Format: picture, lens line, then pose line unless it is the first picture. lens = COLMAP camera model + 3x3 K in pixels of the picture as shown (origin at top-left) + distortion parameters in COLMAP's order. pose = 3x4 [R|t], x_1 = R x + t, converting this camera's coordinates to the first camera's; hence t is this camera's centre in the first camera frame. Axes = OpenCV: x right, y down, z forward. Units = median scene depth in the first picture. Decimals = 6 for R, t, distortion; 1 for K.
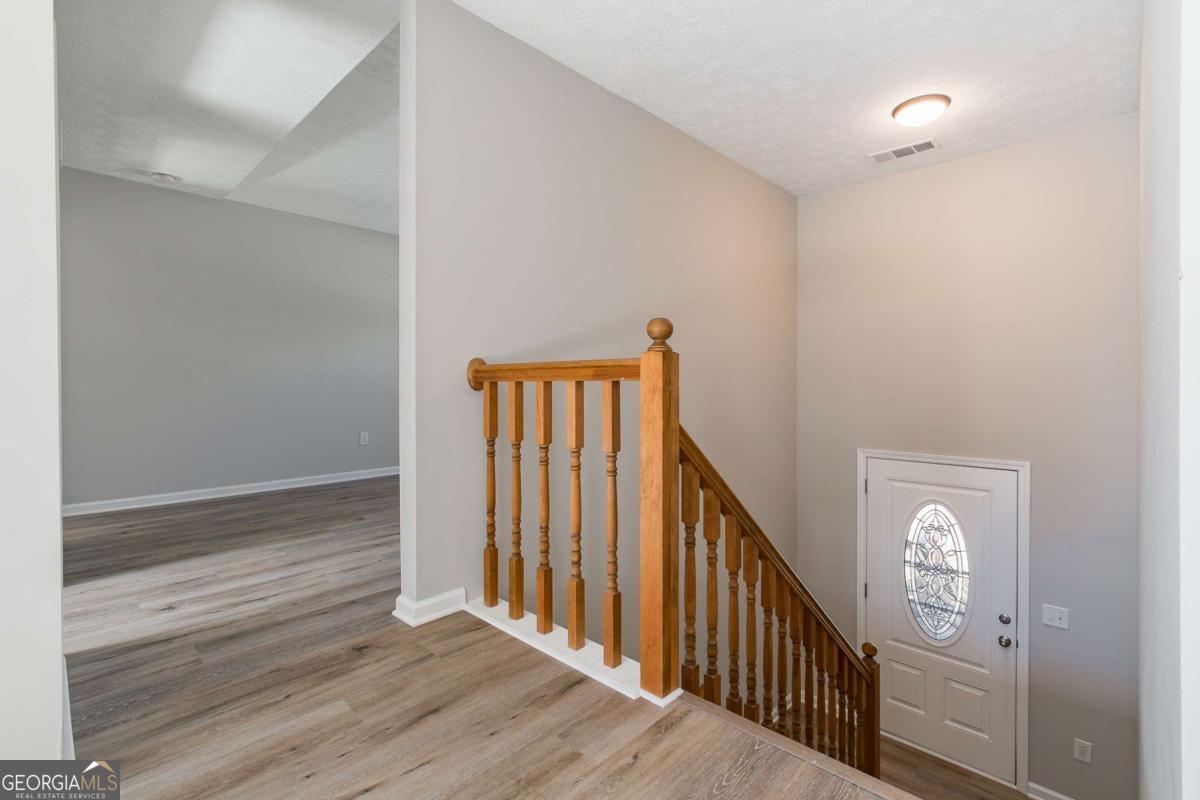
lens RADIAL K [[544.8, 0, 607.0], [0, 544.8, 395.2], [0, 0, 1]] dist [-0.000374, 0.000611]
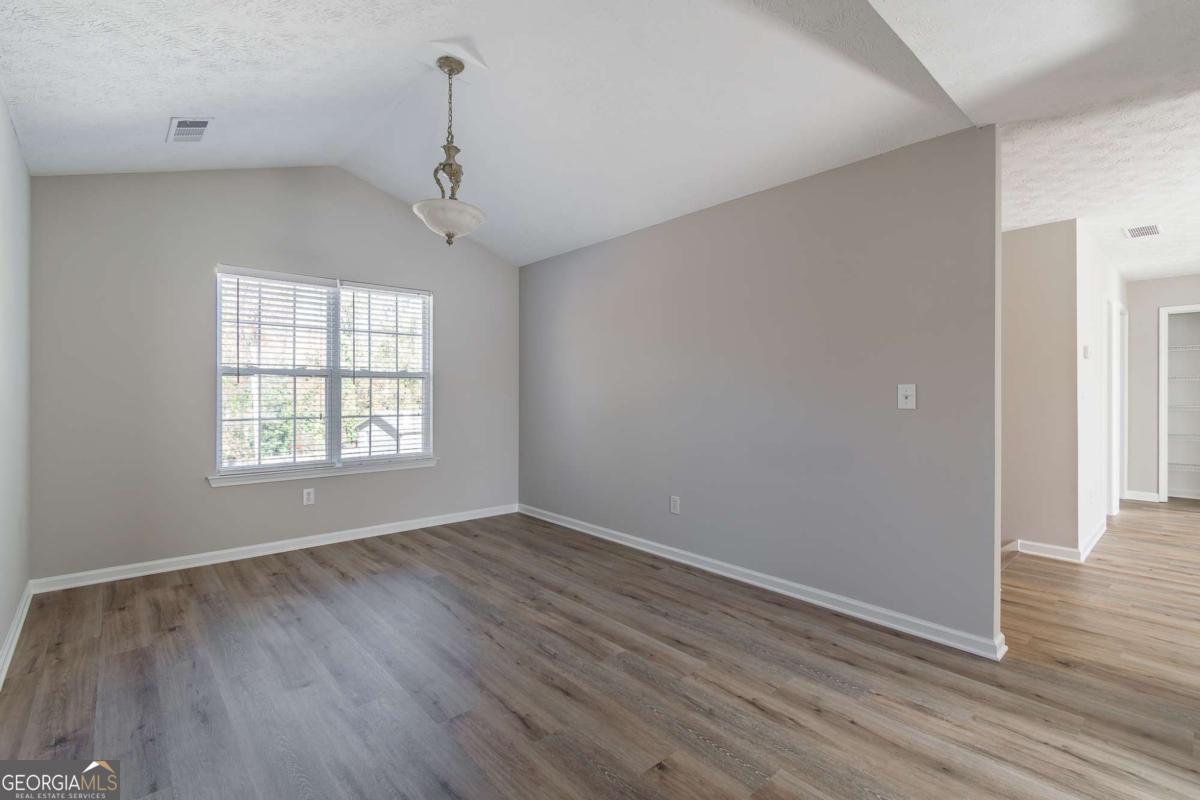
lens RADIAL K [[544.8, 0, 600.2], [0, 544.8, 395.2], [0, 0, 1]] dist [-0.000374, 0.000611]
pose [[0.078473, 0.003513, 0.996910, -1.577442], [0.024435, 0.999687, -0.005447, -0.165433], [-0.996617, 0.024787, 0.078362, 1.707688]]
